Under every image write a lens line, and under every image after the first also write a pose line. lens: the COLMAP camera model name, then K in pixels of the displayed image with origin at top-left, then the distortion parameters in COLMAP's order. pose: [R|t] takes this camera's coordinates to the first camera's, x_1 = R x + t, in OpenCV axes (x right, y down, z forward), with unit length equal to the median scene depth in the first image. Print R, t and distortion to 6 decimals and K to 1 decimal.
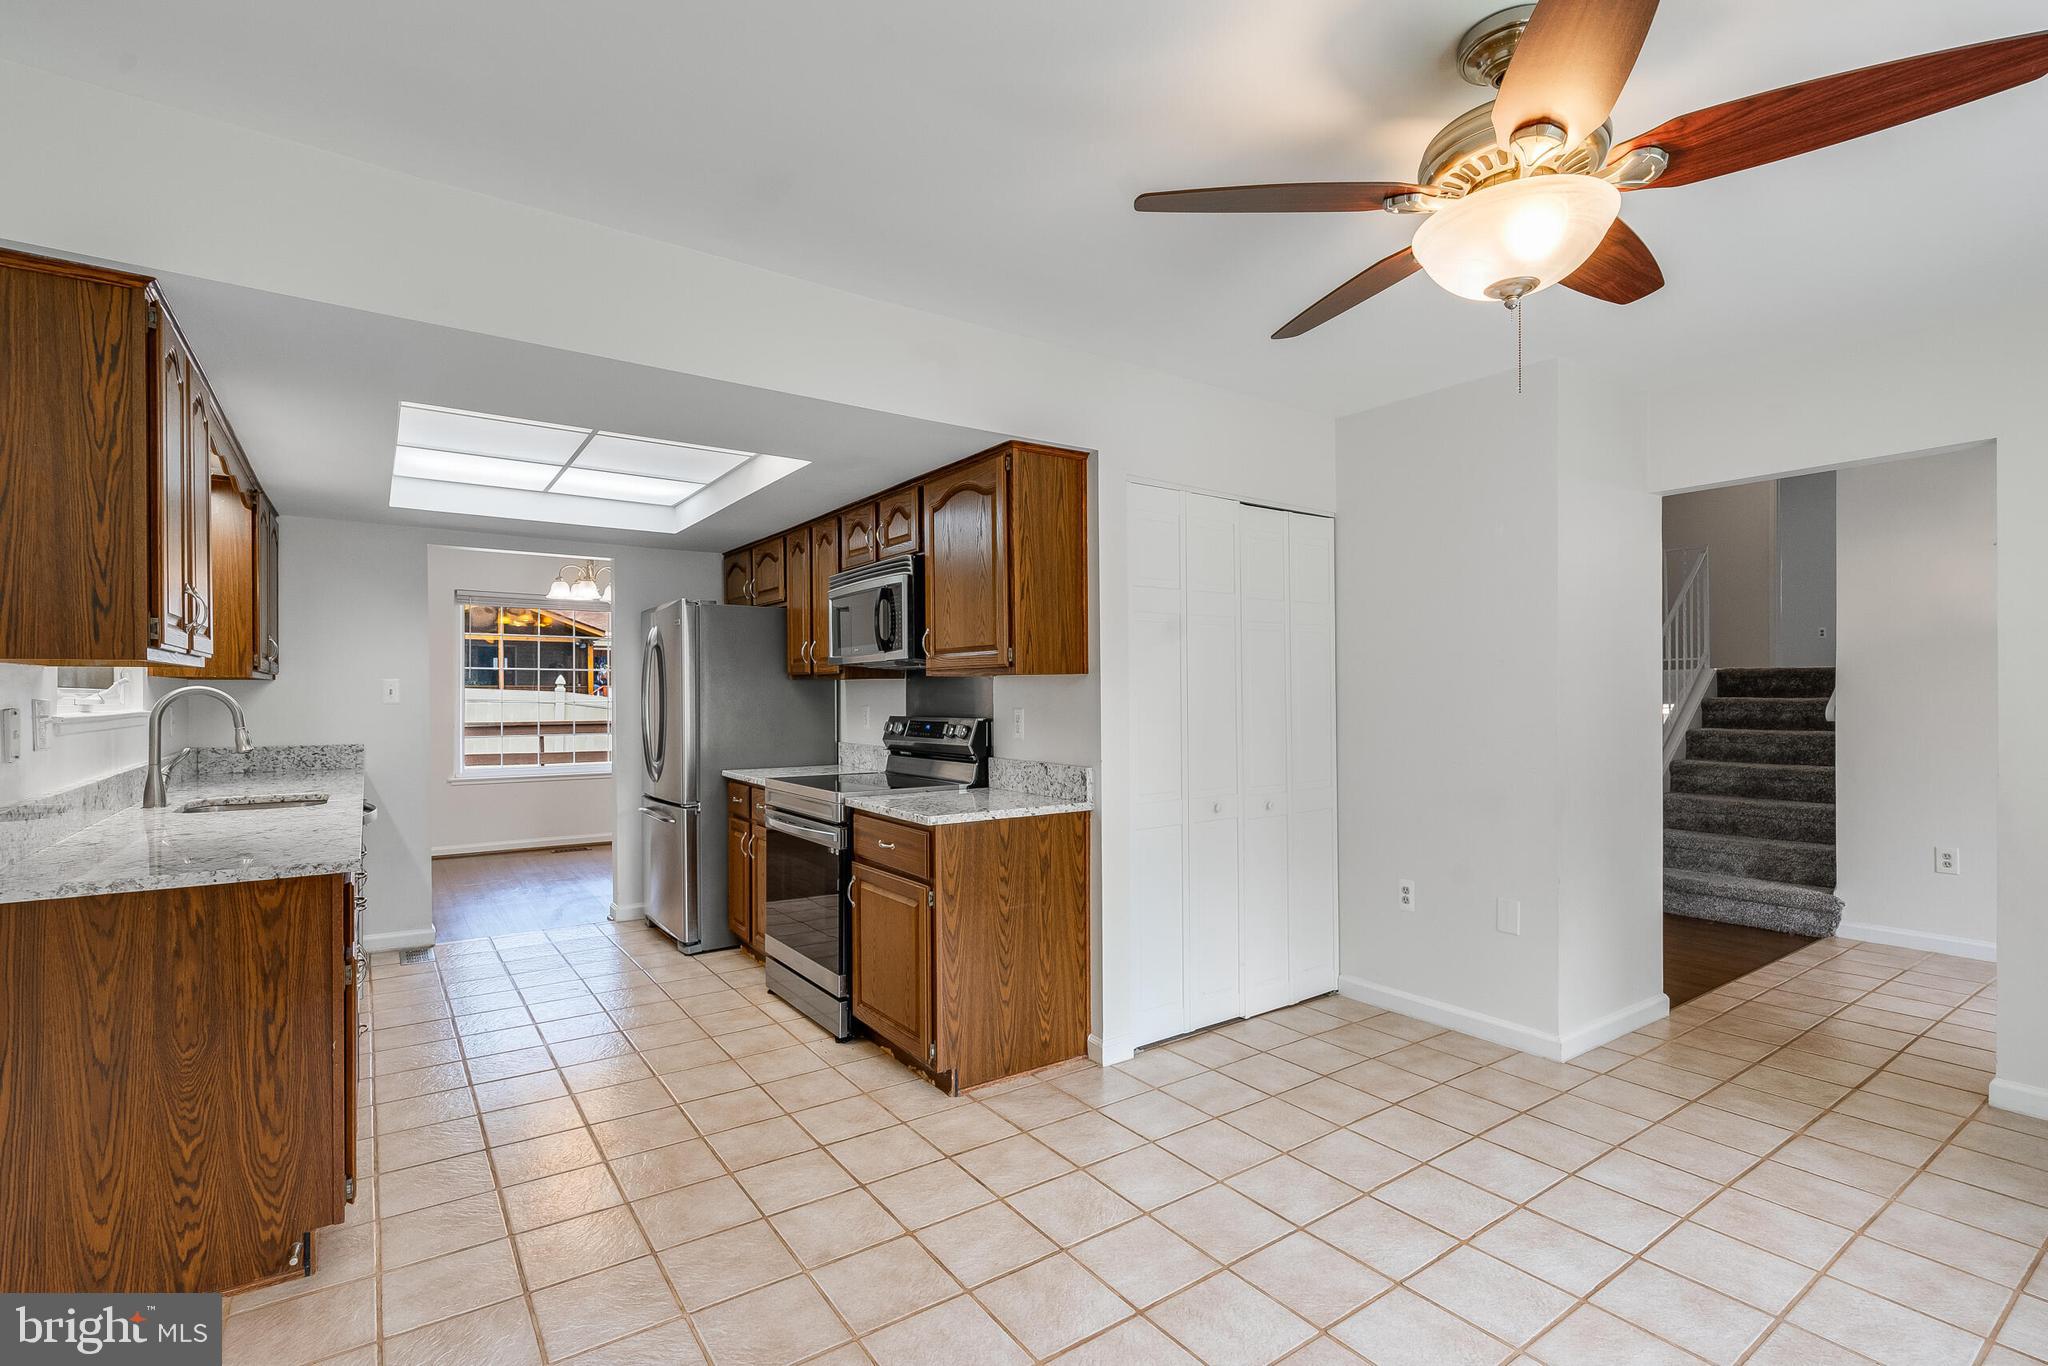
lens RADIAL K [[938.3, 0, 1020.9], [0, 938.3, 692.0], [0, 0, 1]] dist [-0.002186, 0.000553]
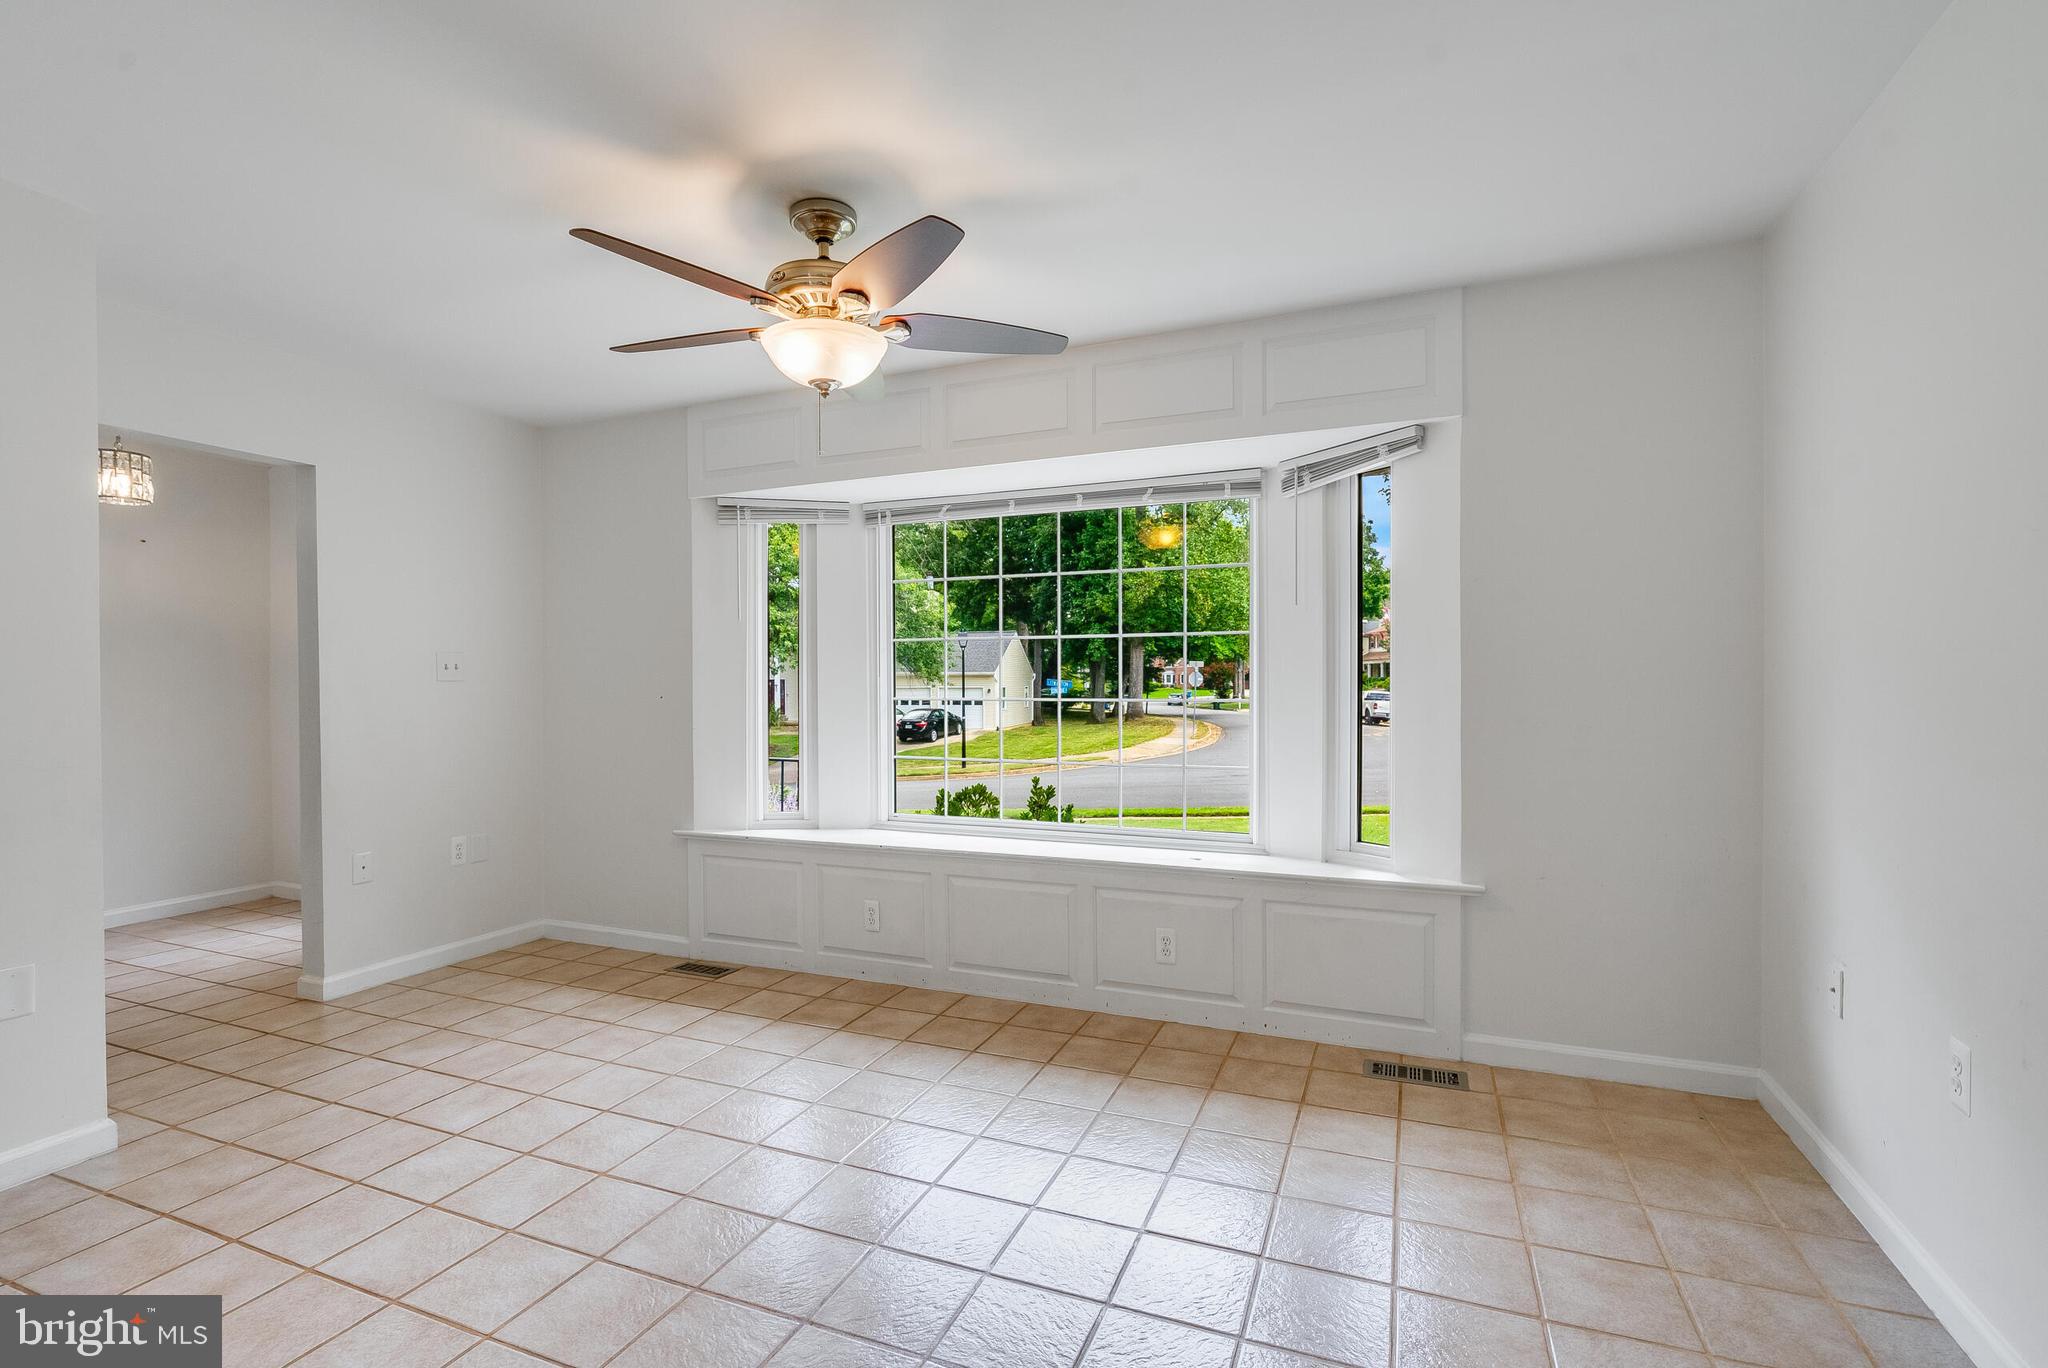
lens RADIAL K [[938.3, 0, 1027.9], [0, 938.3, 681.0], [0, 0, 1]] dist [-0.002186, 0.000553]
pose [[-0.537132, 0.007046, 0.843469, -0.499952], [0.007708, 0.999964, -0.003445, 0.027464], [-0.843463, 0.004651, -0.537167, 0.850009]]
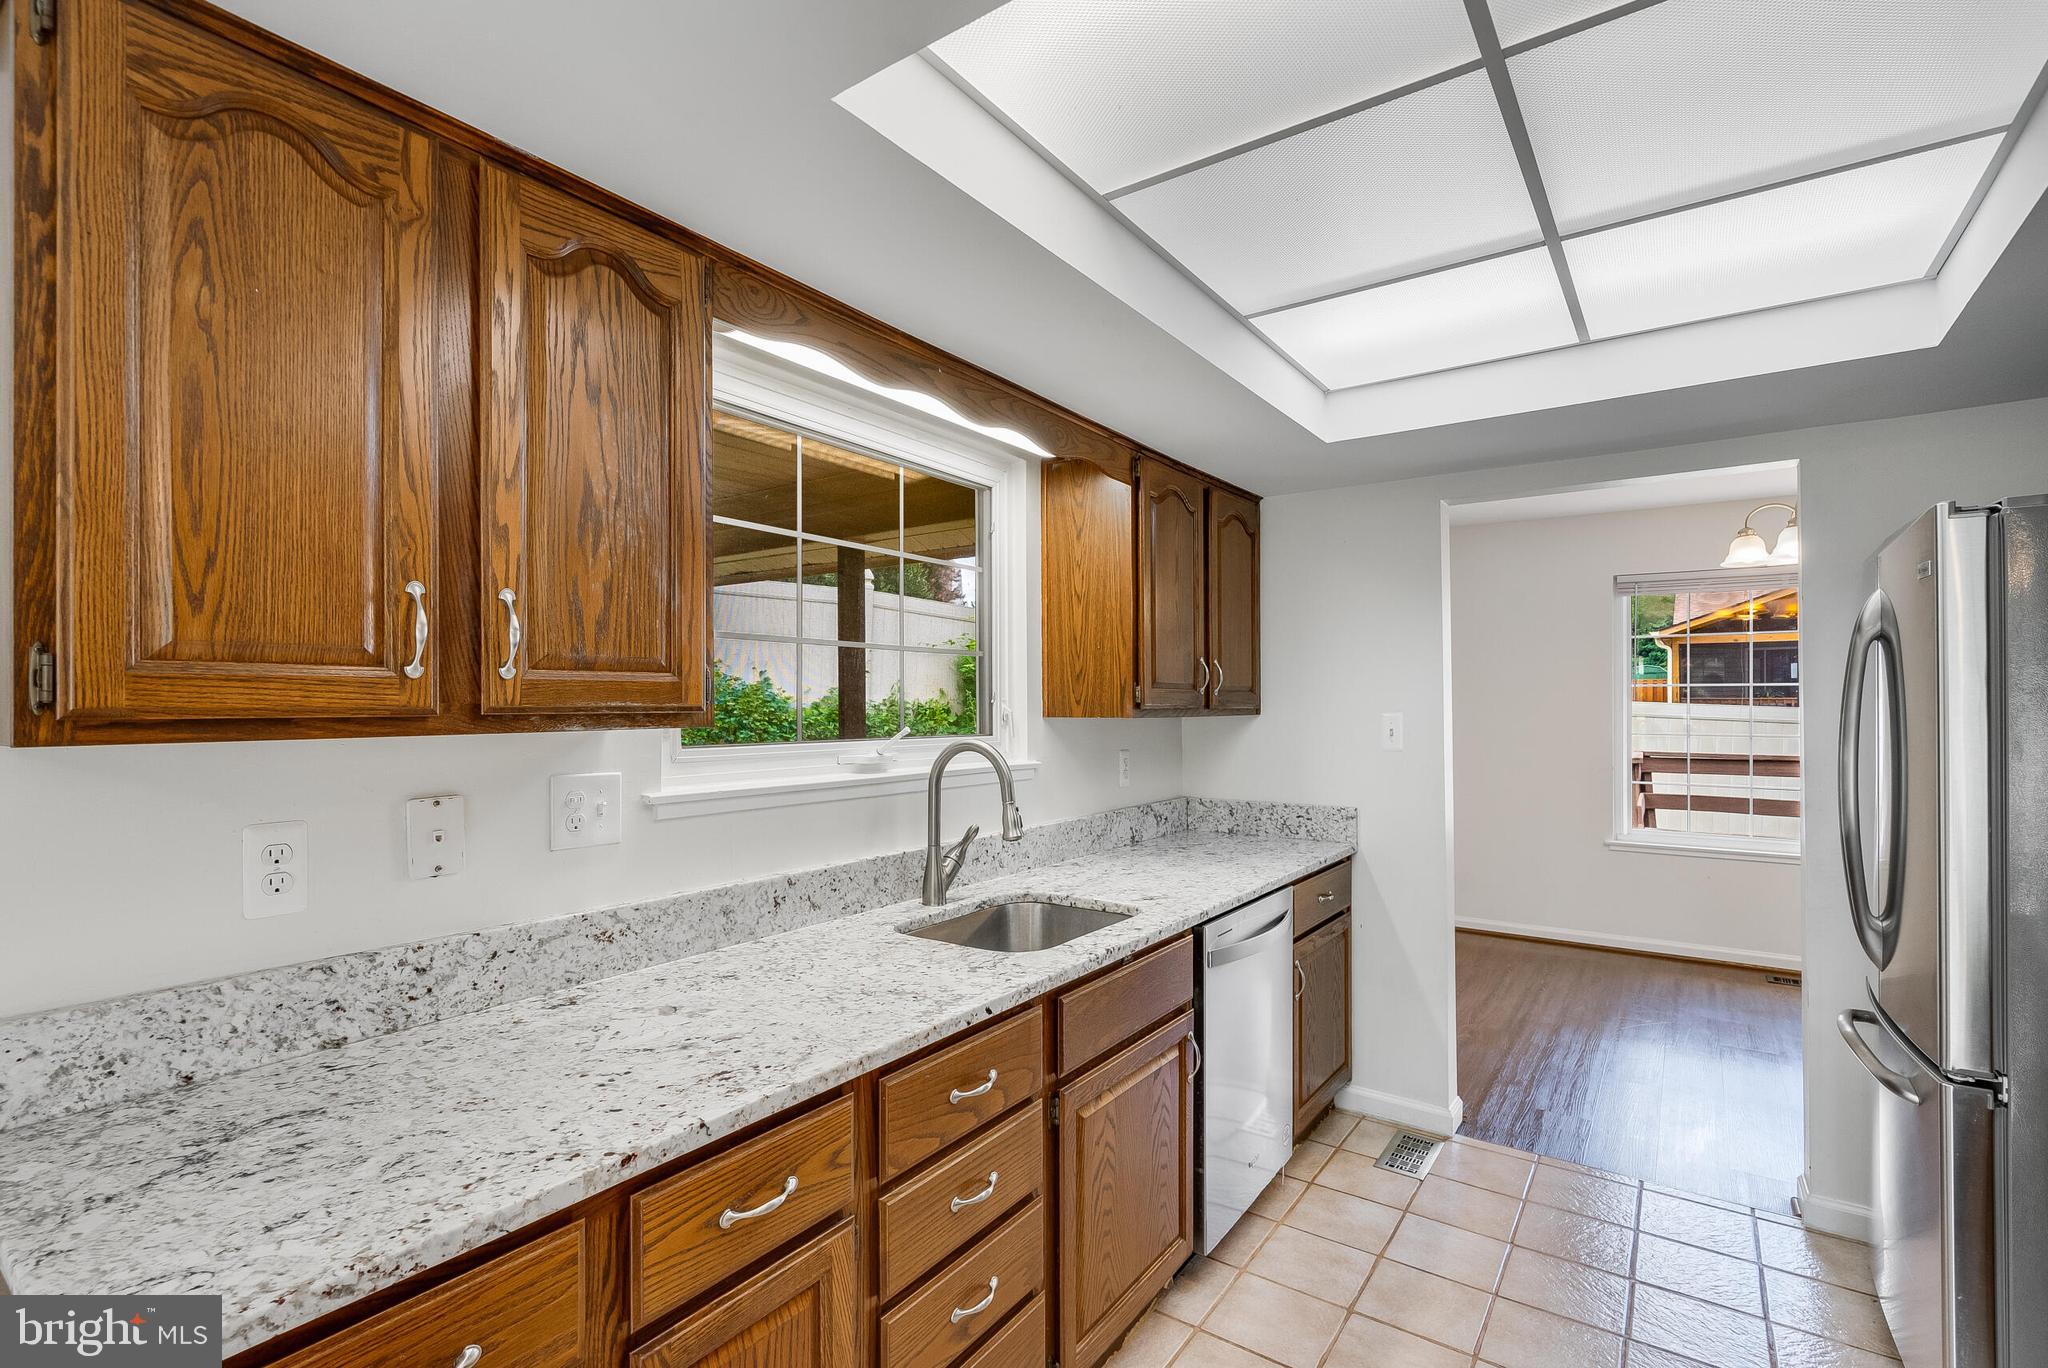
lens RADIAL K [[938.3, 0, 1036.1], [0, 938.3, 702.6], [0, 0, 1]] dist [-0.002186, 0.000553]
pose [[0.338751, -0.001378, -0.940875, -0.205975], [0.002404, 0.999997, -0.000599, -0.033605], [0.940873, -0.002059, 0.338754, 0.830564]]
